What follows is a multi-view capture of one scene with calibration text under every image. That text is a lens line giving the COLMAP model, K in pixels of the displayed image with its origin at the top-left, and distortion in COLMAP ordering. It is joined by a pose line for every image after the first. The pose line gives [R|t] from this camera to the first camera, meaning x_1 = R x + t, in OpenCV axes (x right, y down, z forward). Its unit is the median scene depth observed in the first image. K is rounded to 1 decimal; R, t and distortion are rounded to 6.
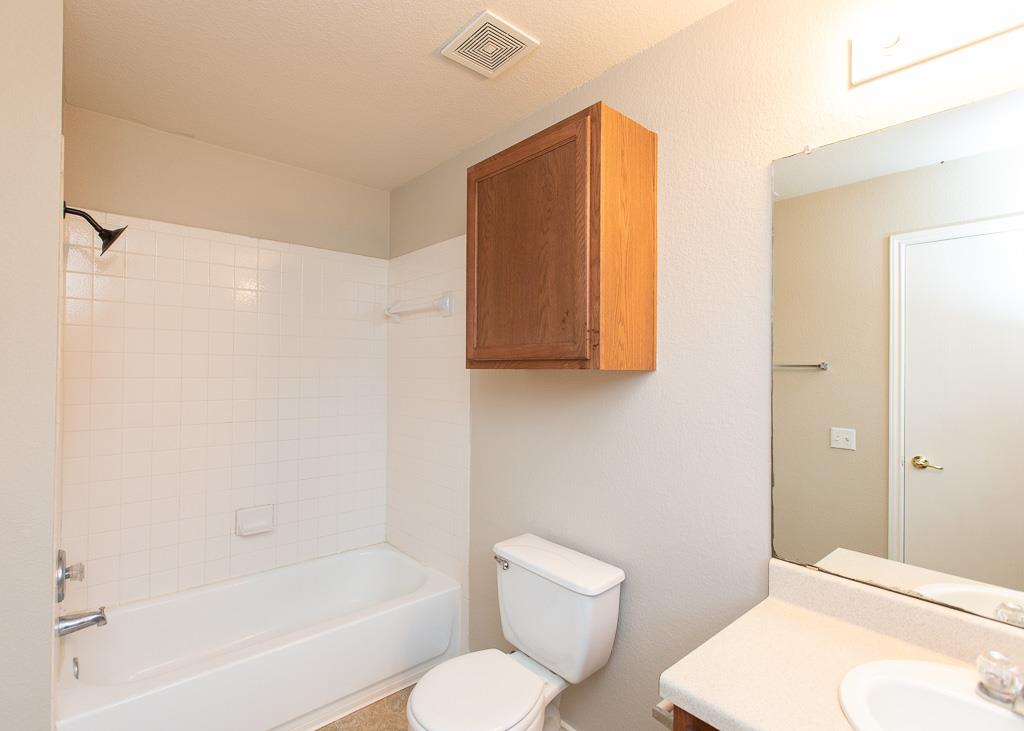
lens RADIAL K [[487.2, 0, 474.8], [0, 487.2, 363.2], [0, 0, 1]] dist [0.002337, 0.000154]
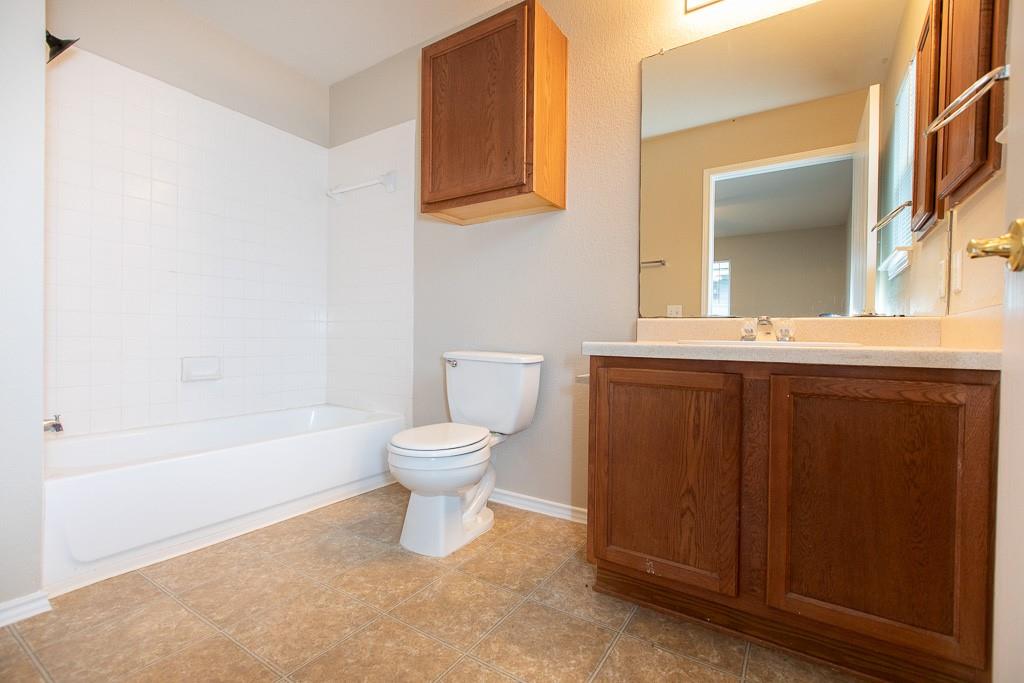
lens RADIAL K [[451.7, 0, 514.2], [0, 451.7, 339.0], [0, 0, 1]] dist [-0.001554, 0.000864]
pose [[0.951653, -0.000907, 0.307175, -0.176160], [-0.007044, 0.999668, 0.024775, 0.368779], [-0.307096, -0.025741, 0.951330, -0.208970]]
